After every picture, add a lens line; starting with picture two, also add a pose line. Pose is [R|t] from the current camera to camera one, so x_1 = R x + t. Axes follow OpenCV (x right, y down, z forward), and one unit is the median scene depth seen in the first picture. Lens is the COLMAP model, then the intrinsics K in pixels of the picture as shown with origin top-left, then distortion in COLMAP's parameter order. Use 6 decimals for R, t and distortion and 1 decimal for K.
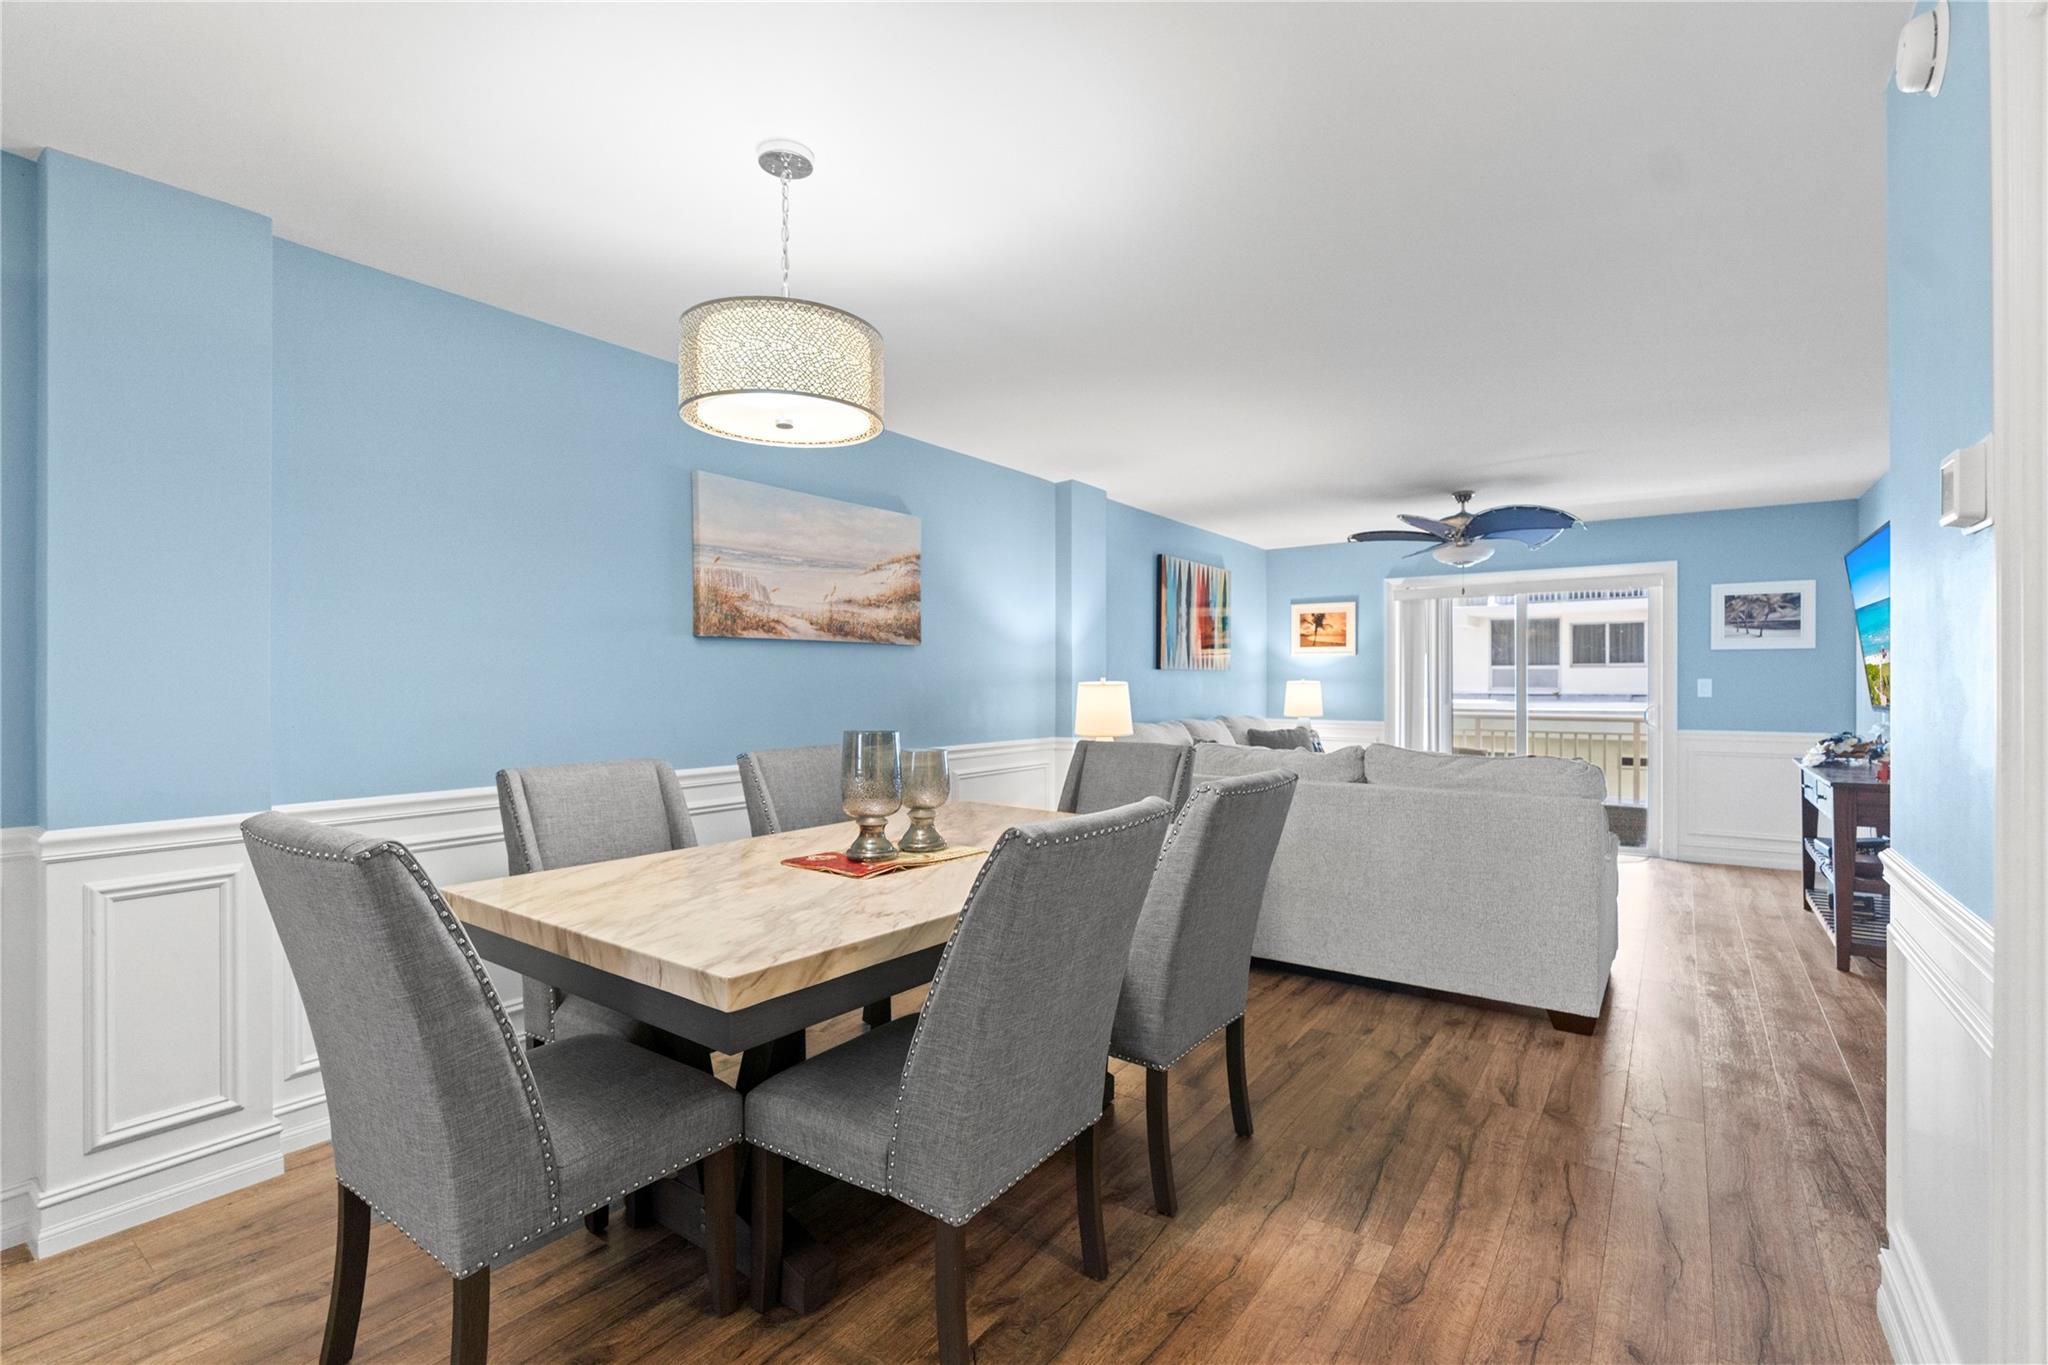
lens RADIAL K [[931.5, 0, 1027.3], [0, 931.5, 674.4], [0, 0, 1]] dist [-0.008573, 0.001946]
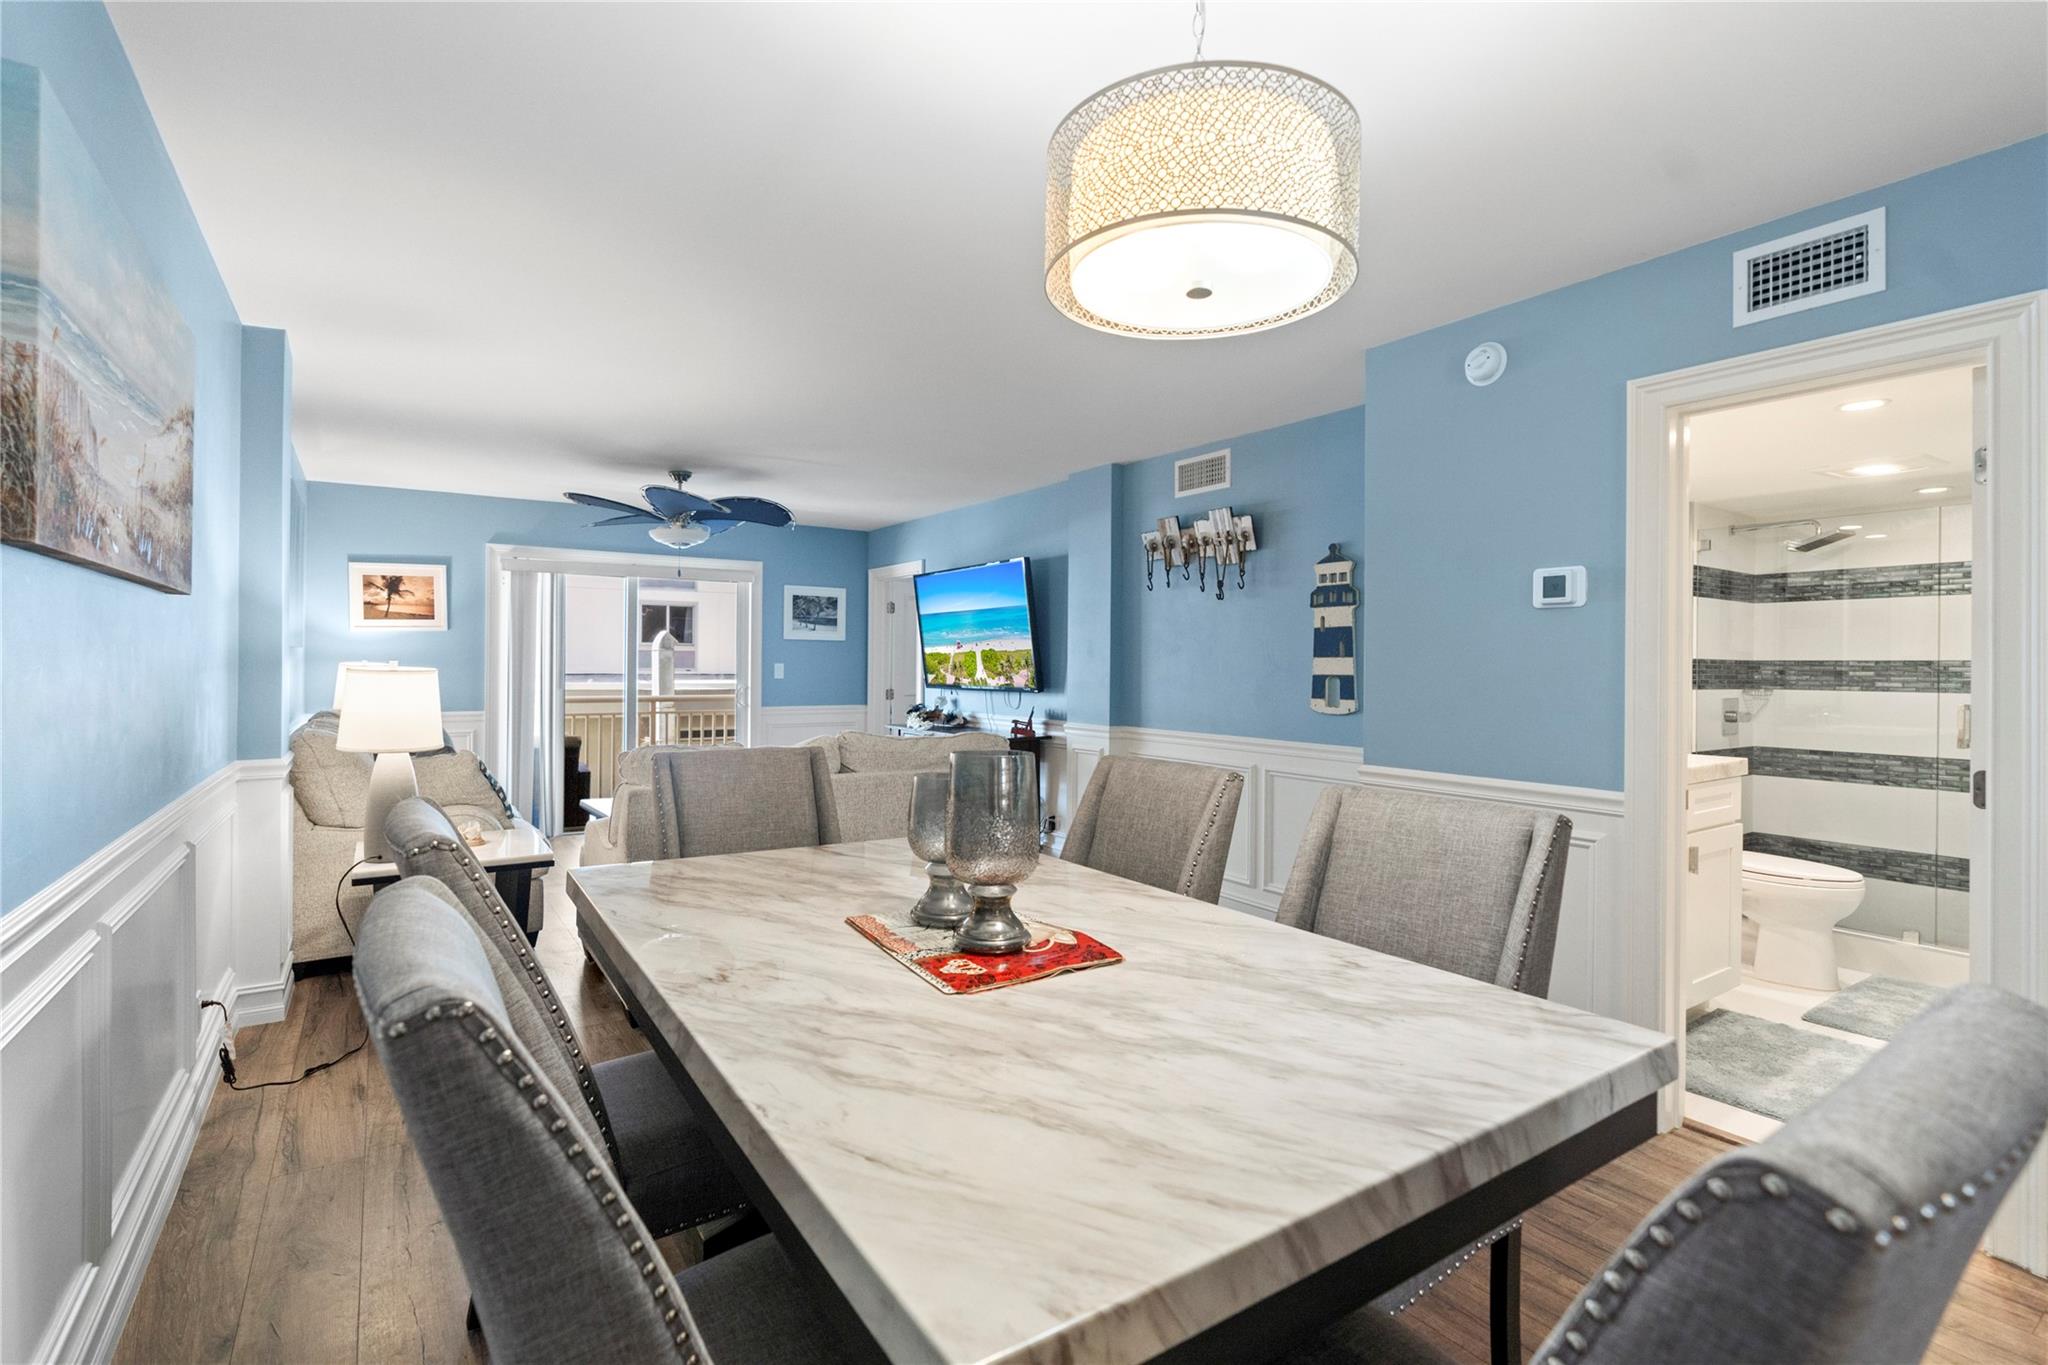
lens RADIAL K [[931.5, 0, 1024.0], [0, 931.5, 672.9], [0, 0, 1]] dist [-0.008573, 0.001946]
pose [[0.316447, -0.008001, 0.948576, -0.312826], [-0.011830, 0.999853, 0.012380, -0.000872], [-0.948536, -0.015139, 0.316306, 0.313677]]
